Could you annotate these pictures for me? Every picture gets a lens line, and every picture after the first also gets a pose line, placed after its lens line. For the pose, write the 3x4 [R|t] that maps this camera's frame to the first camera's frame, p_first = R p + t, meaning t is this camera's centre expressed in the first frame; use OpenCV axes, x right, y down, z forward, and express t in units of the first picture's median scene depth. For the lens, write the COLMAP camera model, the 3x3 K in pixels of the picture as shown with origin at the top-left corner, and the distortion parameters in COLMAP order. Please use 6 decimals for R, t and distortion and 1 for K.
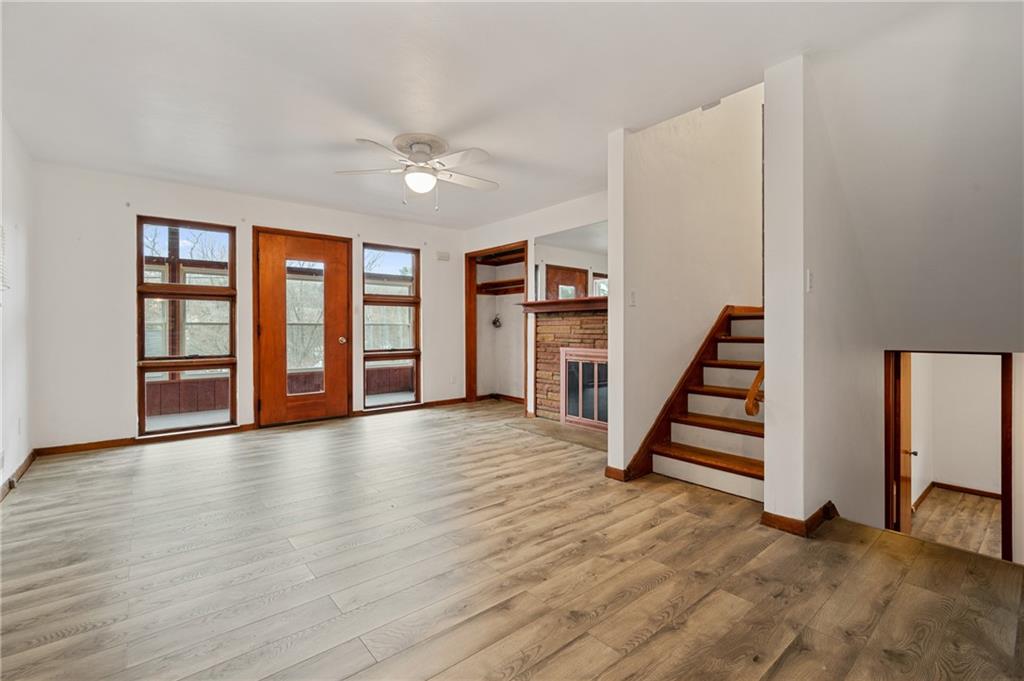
lens RADIAL K [[451.1, 0, 509.9], [0, 451.1, 328.3], [0, 0, 1]] dist [-0.004302, 0.001237]
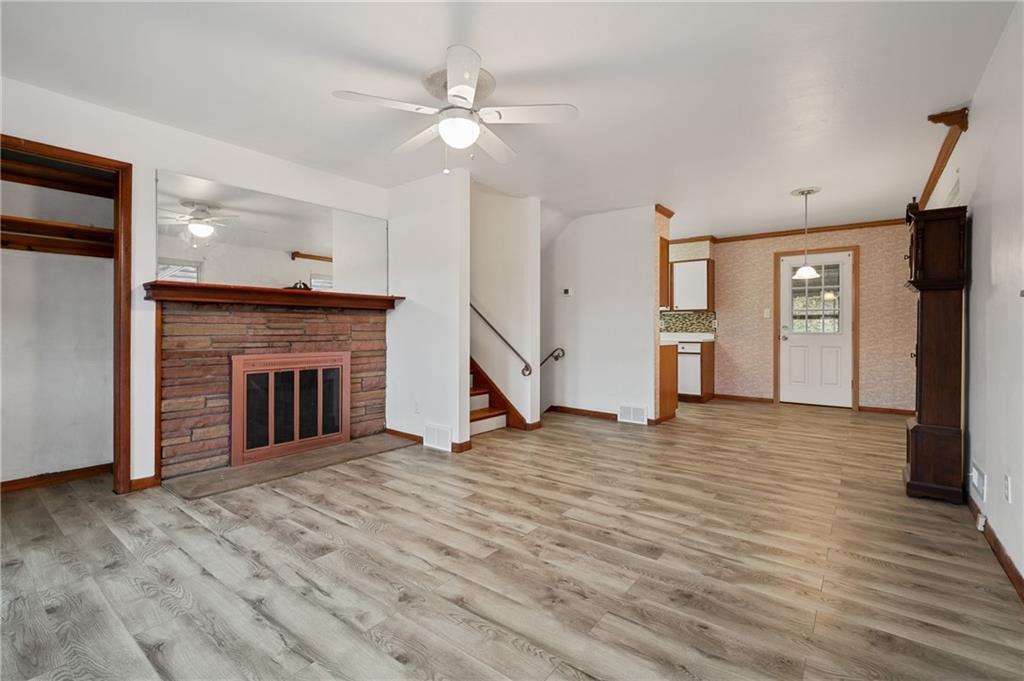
lens RADIAL K [[451.1, 0, 517.1], [0, 451.1, 330.9], [0, 0, 1]] dist [-0.004302, 0.001237]
pose [[-0.222459, -0.003059, 0.974937, -0.678700], [-0.005191, 0.999985, 0.001953, 0.001176], [-0.974928, -0.004627, -0.222472, 0.768295]]
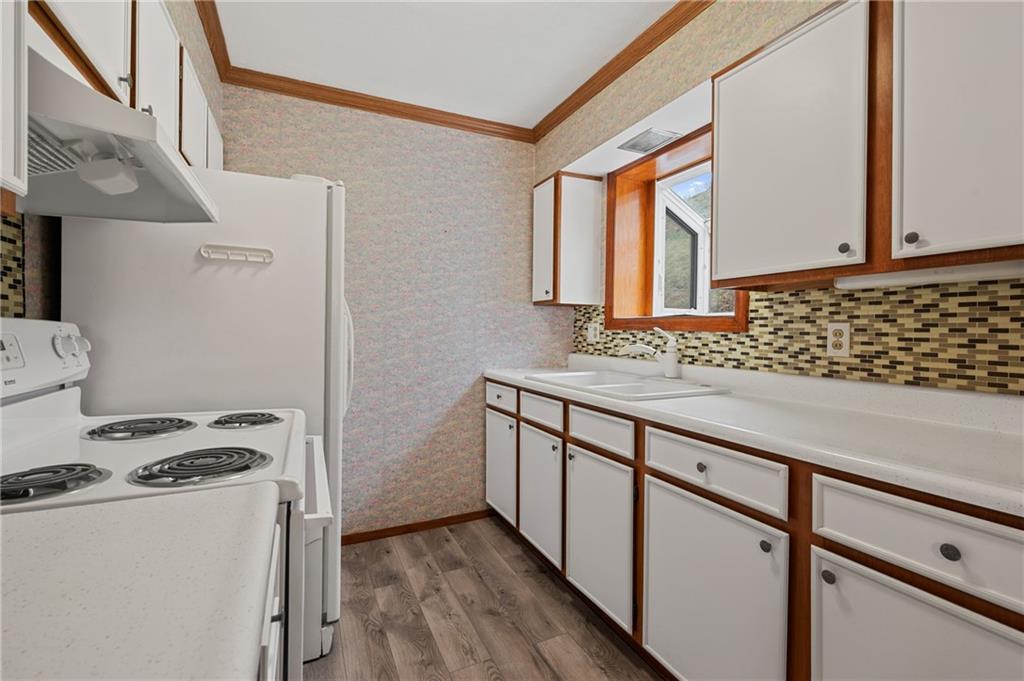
lens RADIAL K [[451.1, 0, 511.4], [0, 451.1, 331.3], [0, 0, 1]] dist [-0.004302, 0.001237]
pose [[0.248056, -0.001100, 0.968745, 0.382771], [-0.012204, 0.999916, 0.004260, -0.027918], [-0.968669, -0.012879, 0.248022, 0.065059]]
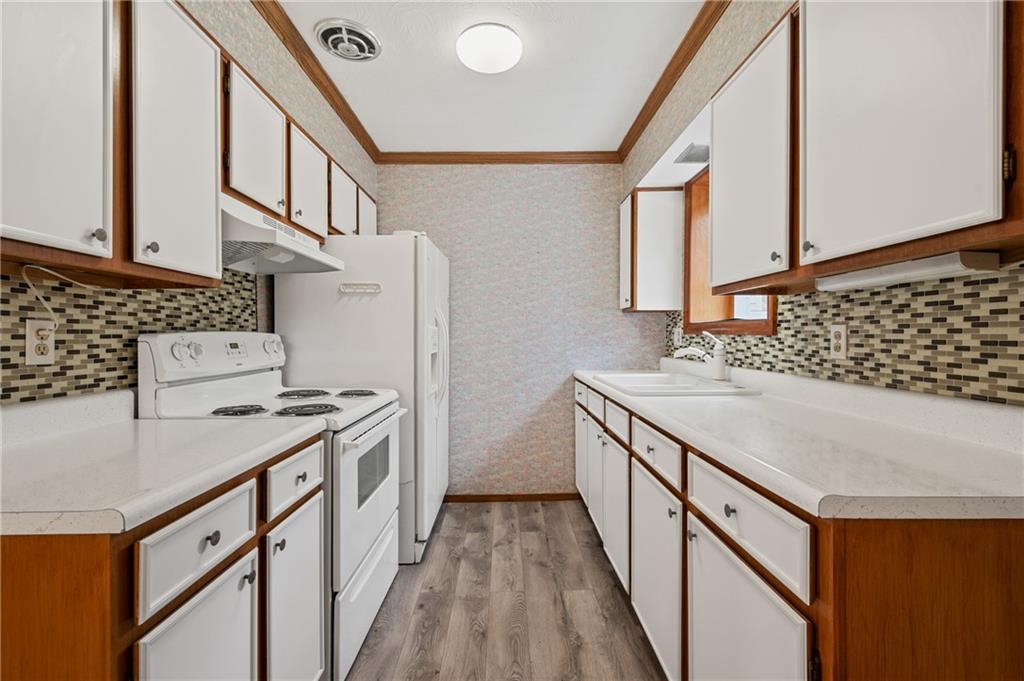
lens RADIAL K [[451.1, 0, 513.3], [0, 451.1, 340.4], [0, 0, 1]] dist [-0.004302, 0.001237]
pose [[0.623308, -0.010271, 0.781909, 0.361705], [-0.001095, 0.999901, 0.014008, -0.028677], [-0.781976, -0.009588, 0.623235, -0.105300]]
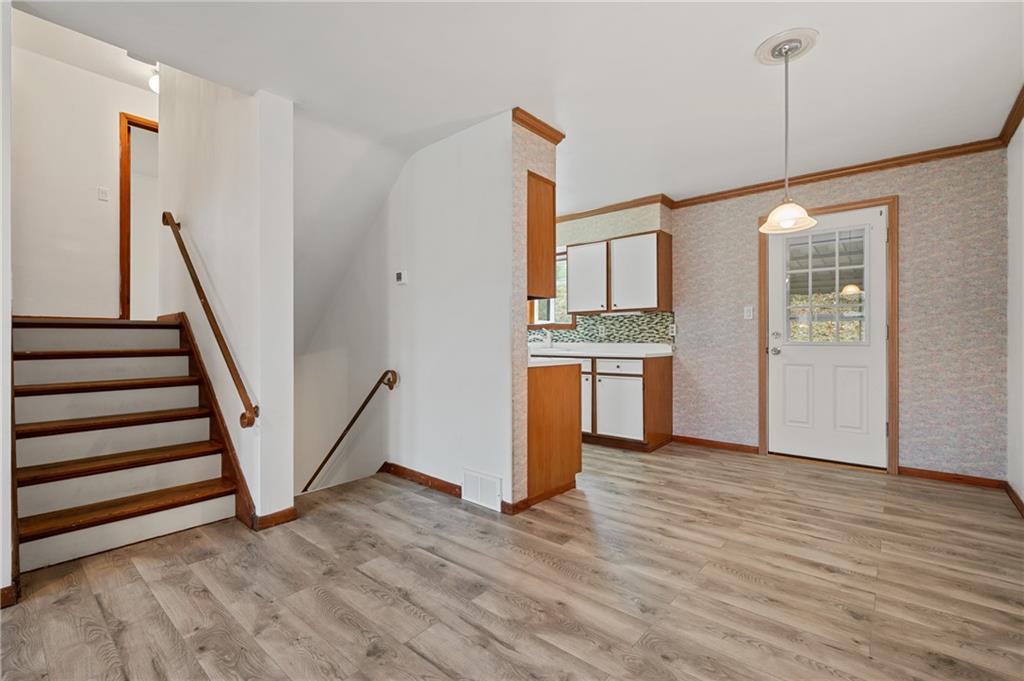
lens RADIAL K [[451.1, 0, 518.7], [0, 451.1, 341.4], [0, 0, 1]] dist [-0.004302, 0.001237]
pose [[-0.179747, -0.001415, 0.983712, -0.288562], [-0.000292, 0.999999, 0.001385, 0.001312], [-0.983713, -0.000038, -0.179747, 0.313641]]
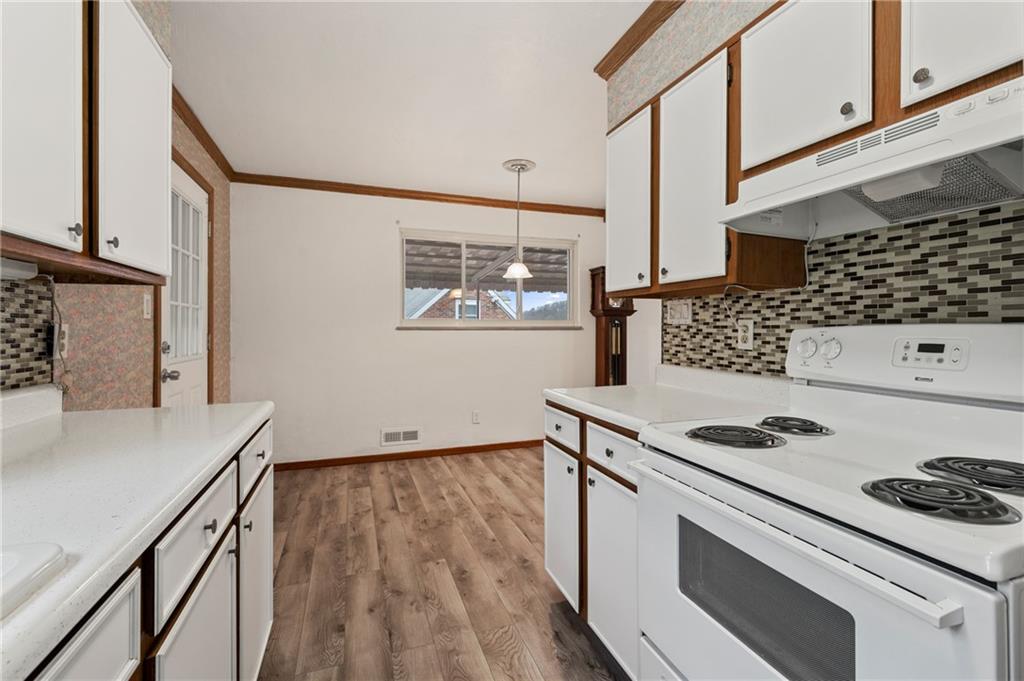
lens RADIAL K [[451.1, 0, 513.3], [0, 451.1, 330.3], [0, 0, 1]] dist [-0.004302, 0.001237]
pose [[-0.345427, 0.004002, -0.938437, 0.816943], [0.004942, 0.999985, 0.002445, -0.029088], [0.938432, -0.003793, -0.345442, 0.210705]]
